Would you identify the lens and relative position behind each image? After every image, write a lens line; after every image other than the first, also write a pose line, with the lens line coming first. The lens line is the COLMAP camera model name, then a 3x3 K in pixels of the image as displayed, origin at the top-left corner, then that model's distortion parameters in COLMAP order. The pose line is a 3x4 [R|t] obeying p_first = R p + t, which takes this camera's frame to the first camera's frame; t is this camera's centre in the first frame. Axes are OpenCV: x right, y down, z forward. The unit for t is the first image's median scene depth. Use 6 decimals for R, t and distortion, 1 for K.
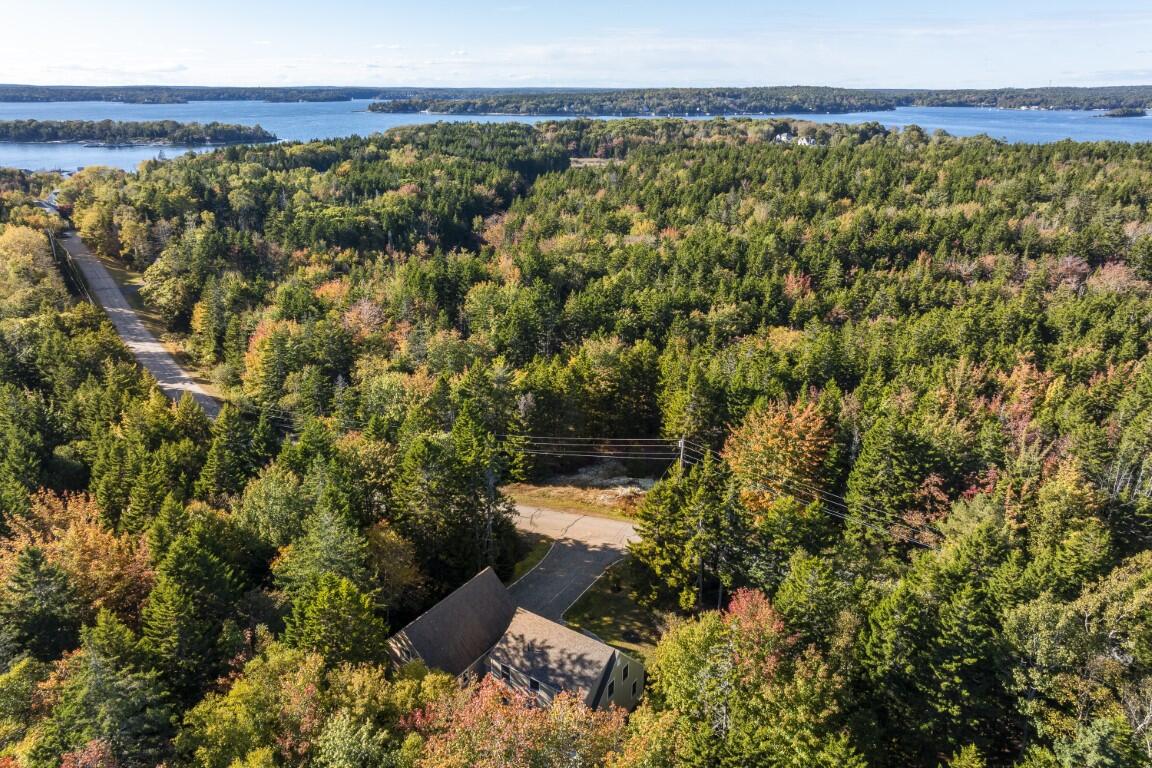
lens RADIAL K [[806.0, 0, 574.9], [0, 806.0, 384.9], [0, 0, 1]] dist [-0.003979, 0.006580]
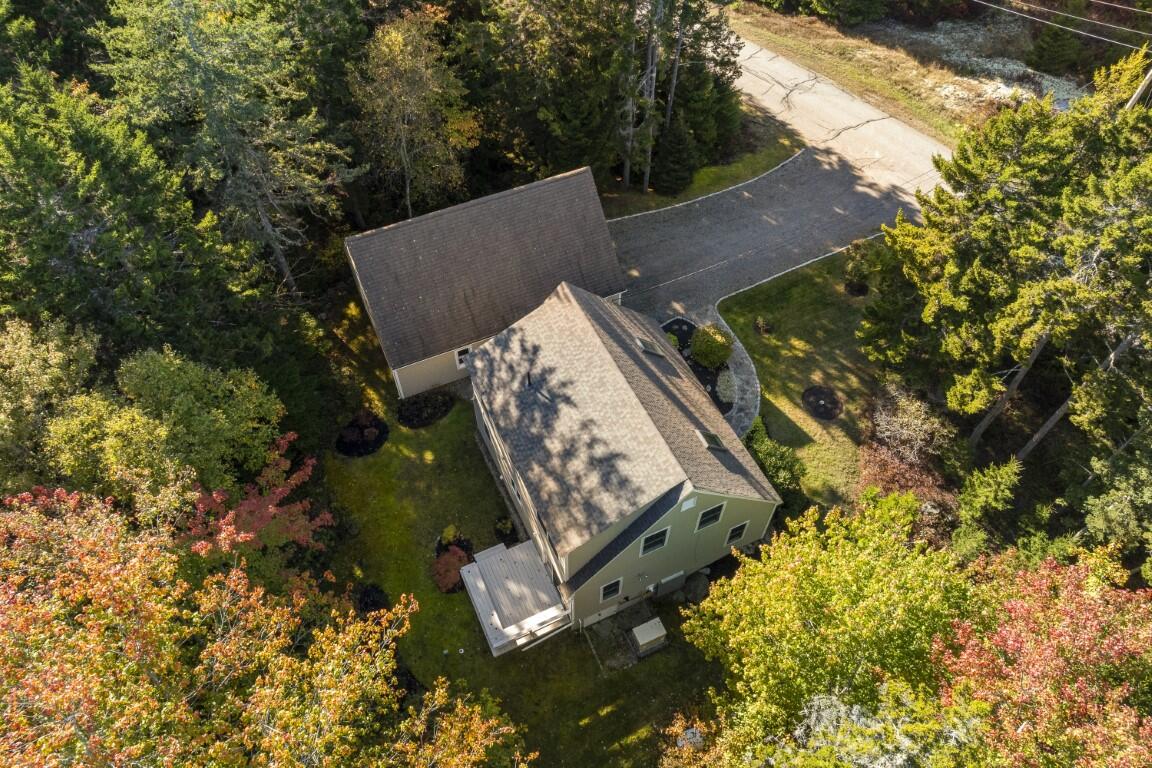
lens RADIAL K [[806.0, 0, 578.0], [0, 806.0, 389.1], [0, 0, 1]] dist [-0.003979, 0.006580]
pose [[0.857815, 0.415584, -0.302395, 0.091573], [-0.184085, 0.797767, 0.574178, 0.057593], [0.479860, -0.436873, 0.760839, 0.589821]]
